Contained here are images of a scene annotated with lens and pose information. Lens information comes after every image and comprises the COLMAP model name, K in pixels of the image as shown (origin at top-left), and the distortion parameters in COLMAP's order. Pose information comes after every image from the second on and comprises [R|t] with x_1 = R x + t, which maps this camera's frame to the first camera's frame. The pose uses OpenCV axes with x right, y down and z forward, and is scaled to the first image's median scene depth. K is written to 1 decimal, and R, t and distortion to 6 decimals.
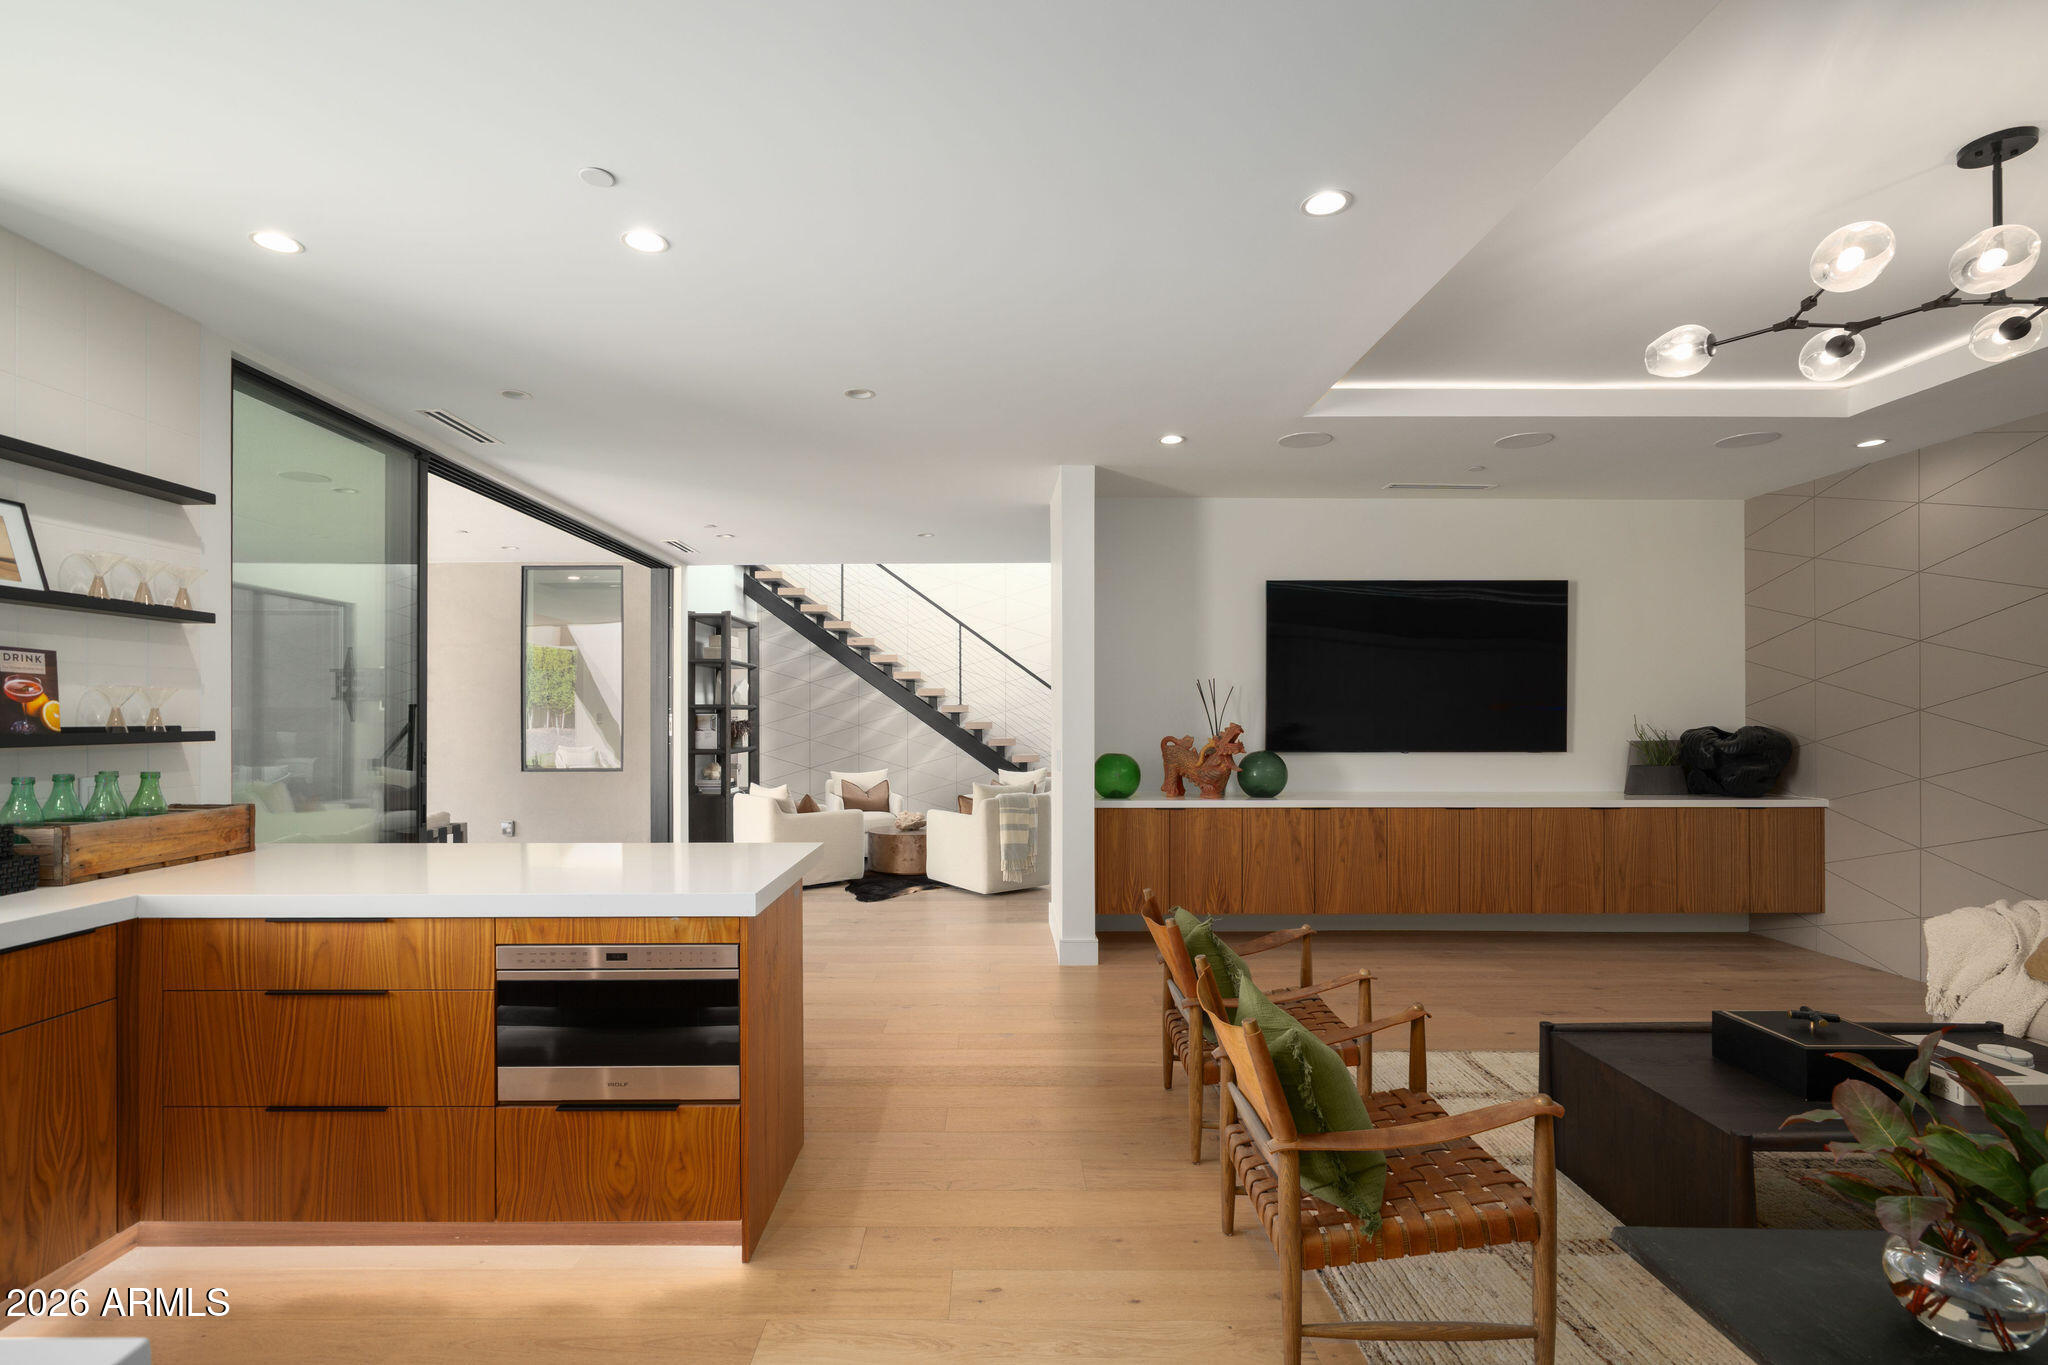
lens RADIAL K [[937.0, 0, 1021.3], [0, 937.0, 715.3], [0, 0, 1]] dist [-0.001316, -0.000013]
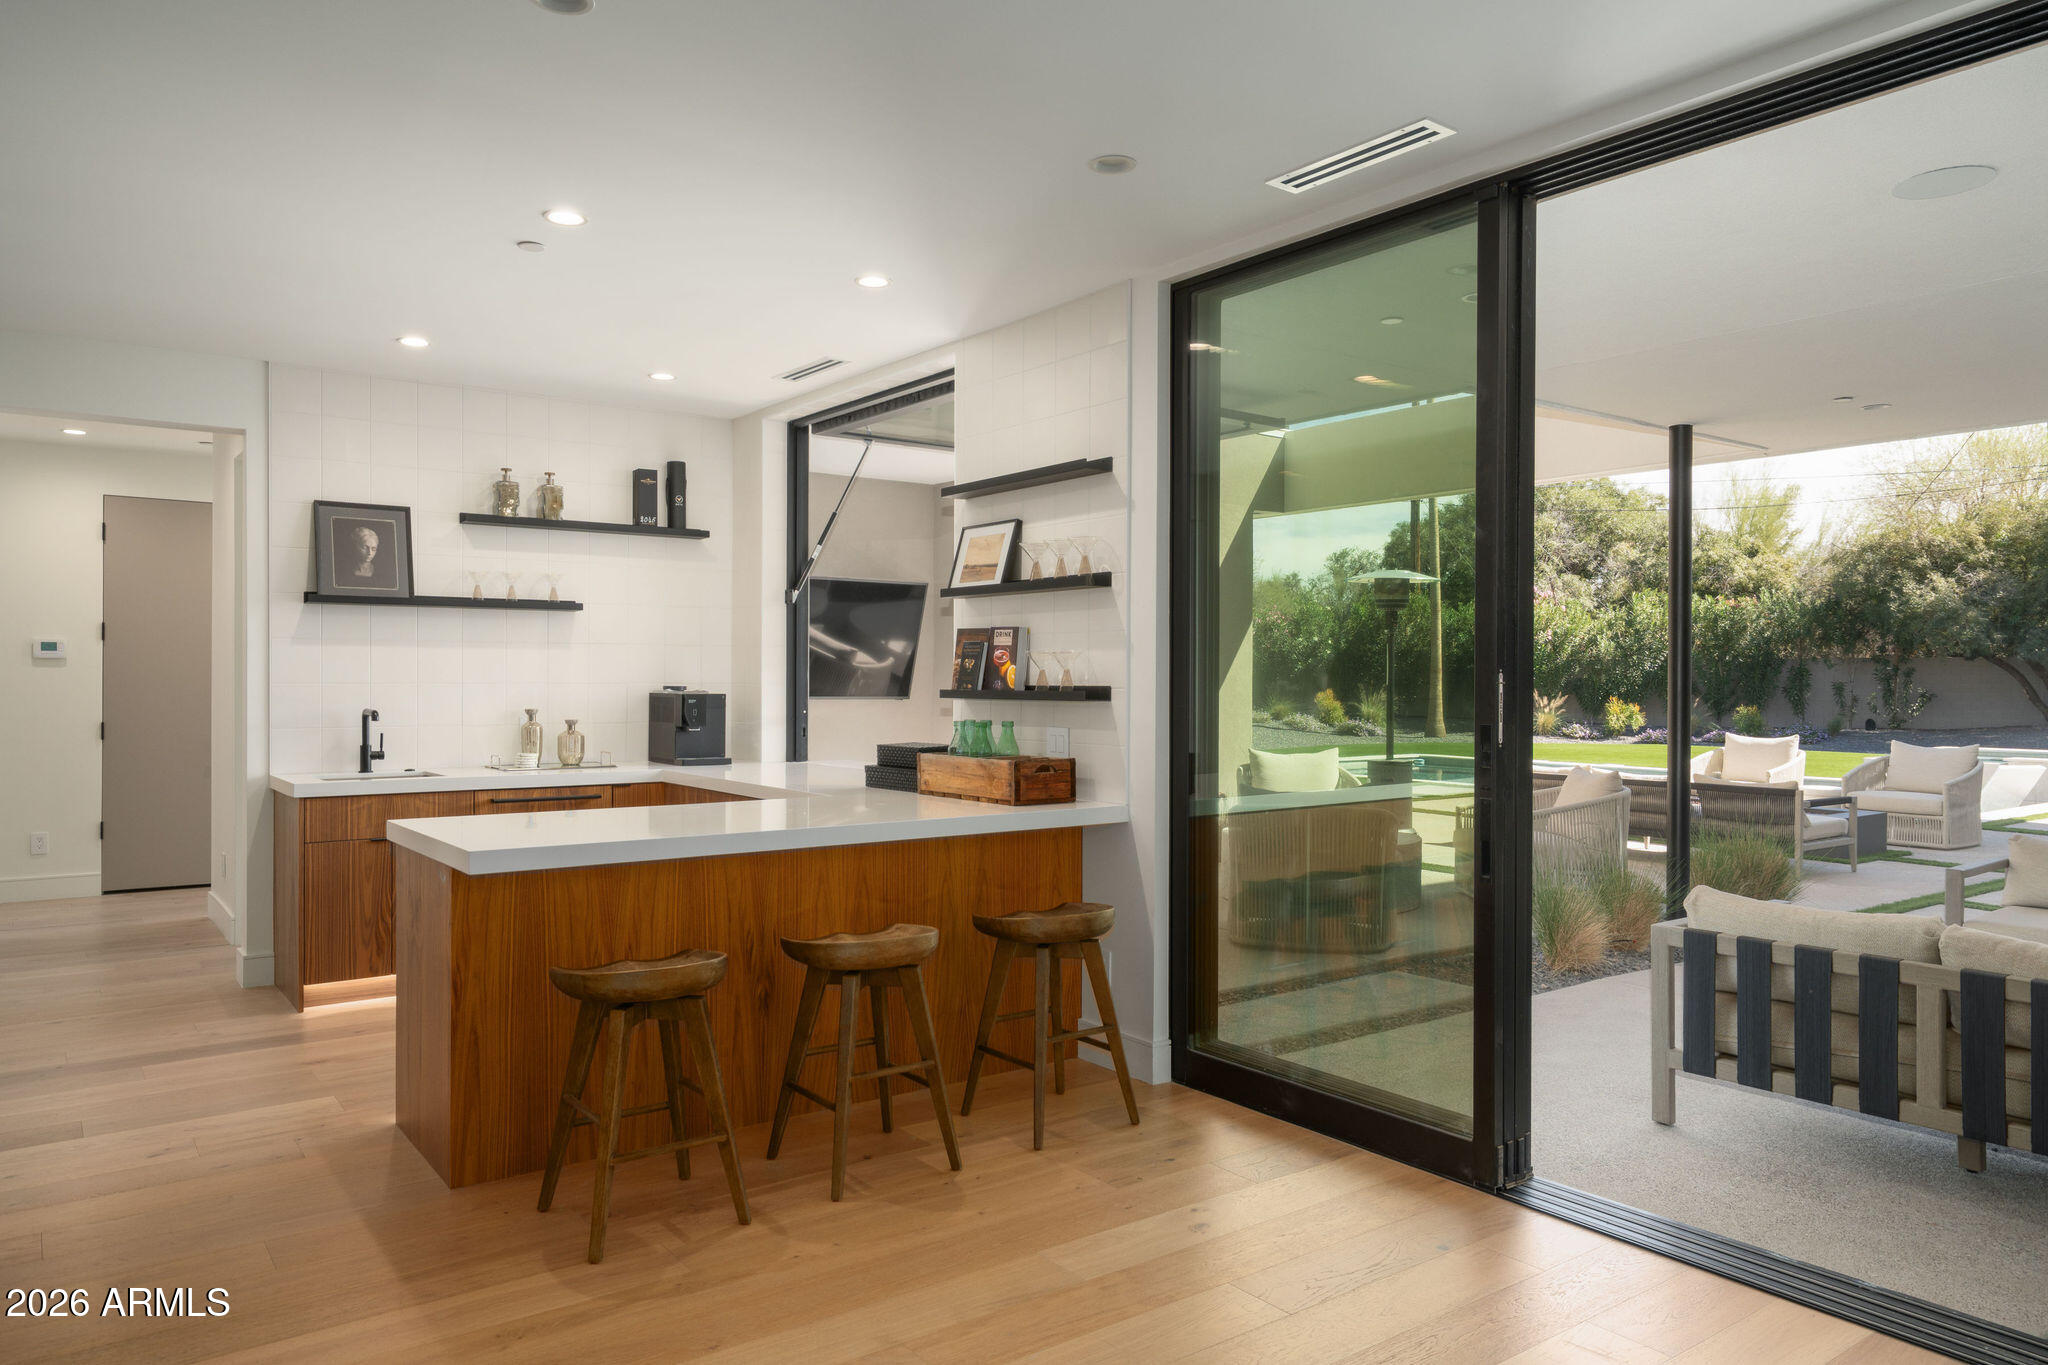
lens RADIAL K [[1320.7, 0, 990.6], [0, 1320.7, 679.9], [0, 0, 1]] dist [-0.002086, -0.000428]
pose [[-0.821590, 0.001584, -0.570077, 0.021552], [0.000374, 0.999997, 0.002239, 0.000420], [0.570079, 0.001626, -0.821588, 1.162185]]
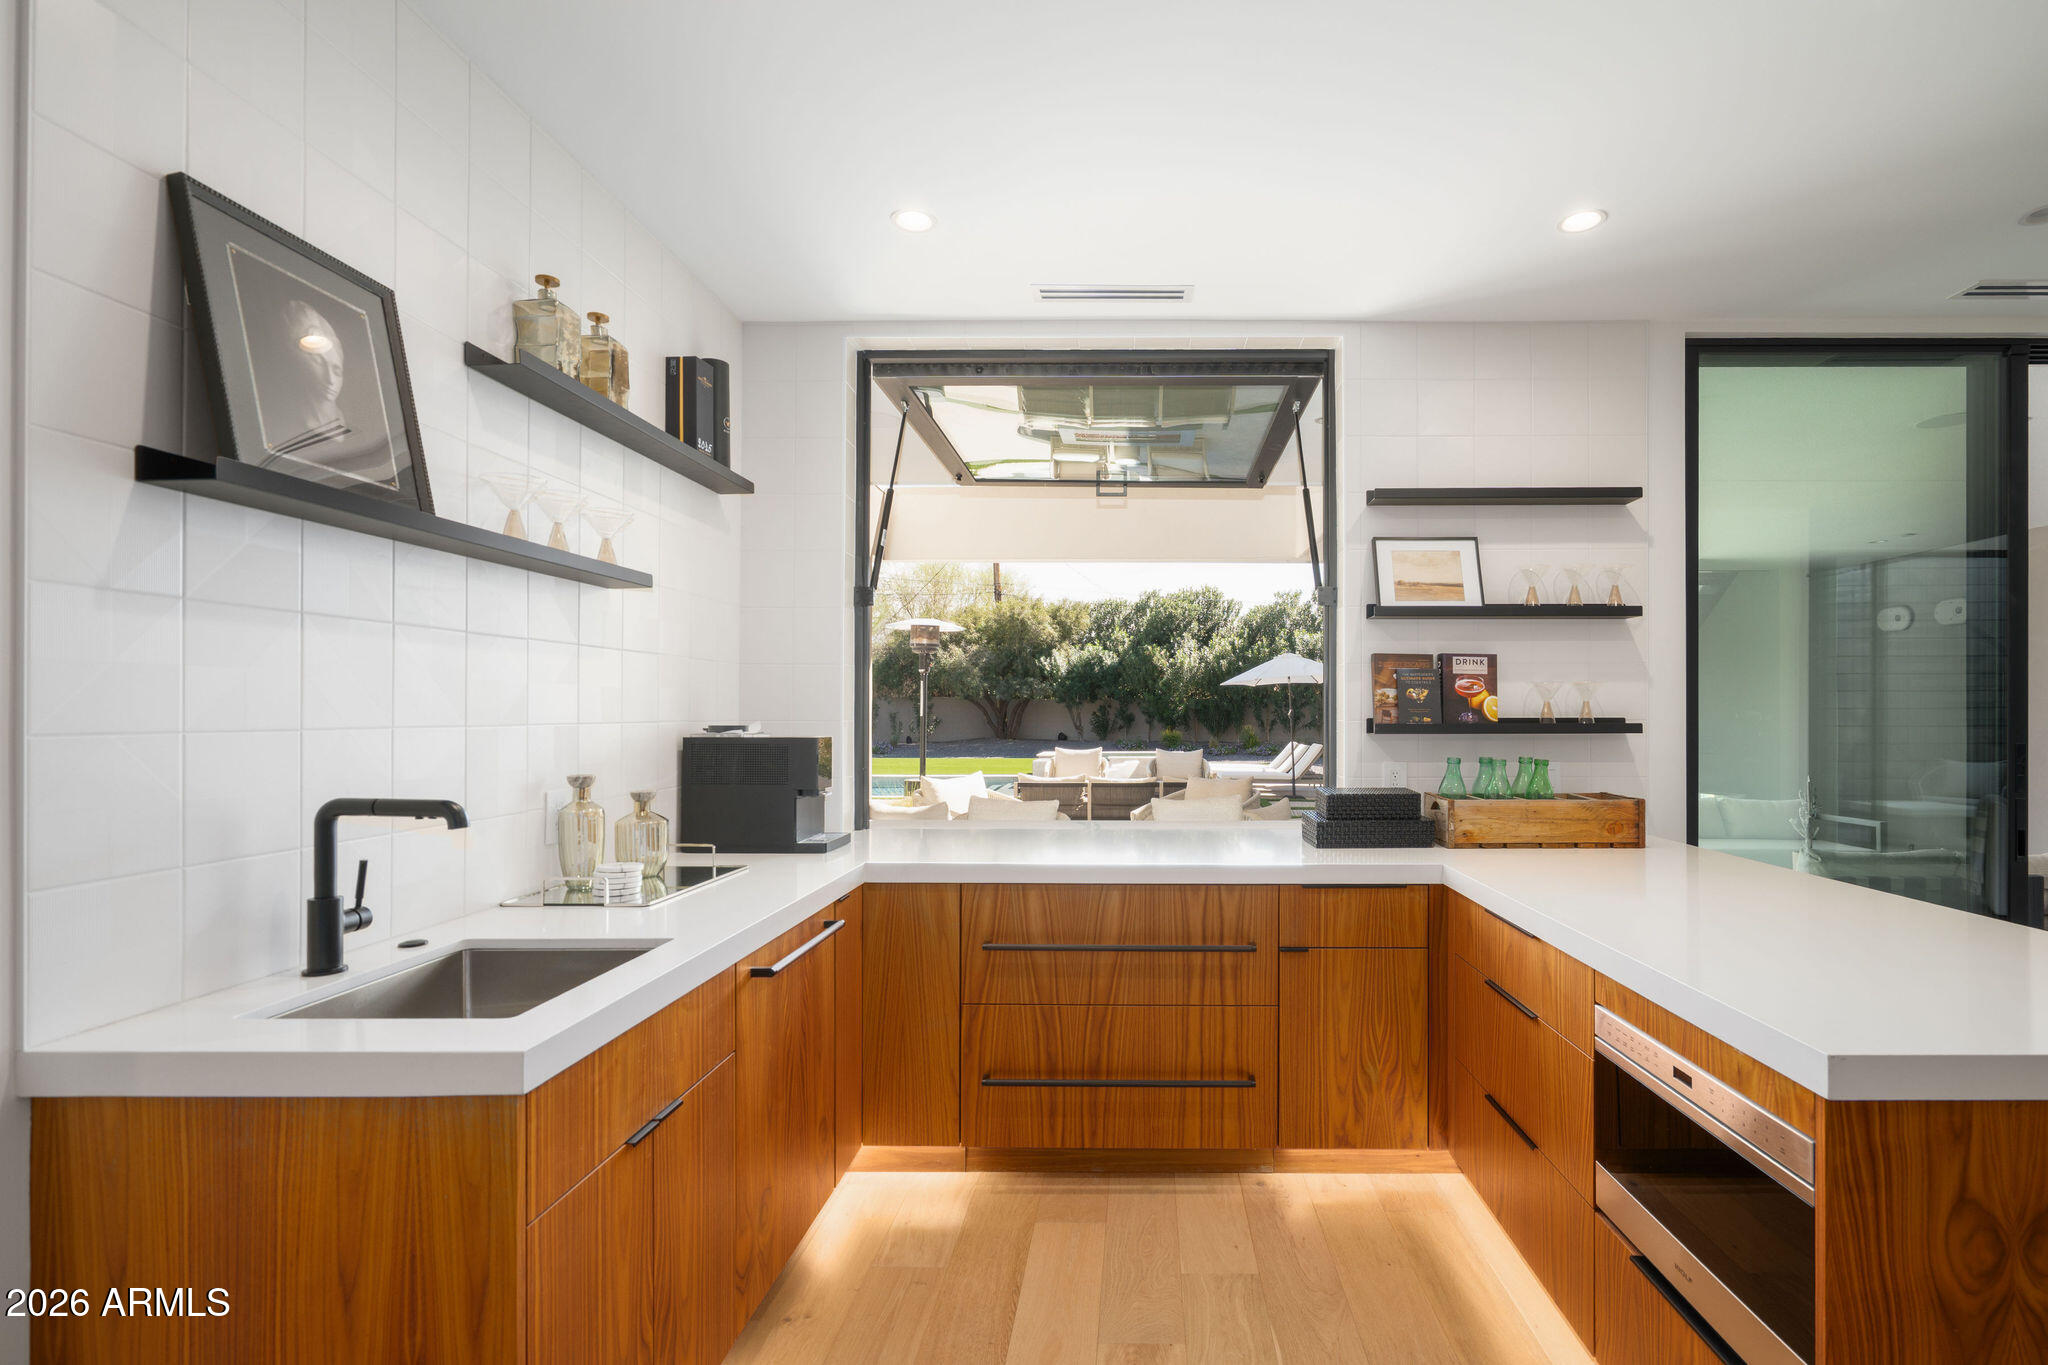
lens RADIAL K [[968.3, 0, 1107.8], [0, 968.3, 706.6], [0, 0, 1]] dist [-0.000680, 0.000173]
pose [[-0.036224, -0.001838, -0.999342, 0.105863], [0.002551, 0.999995, -0.001932, -0.000359], [0.999340, -0.002619, -0.036219, 0.255335]]
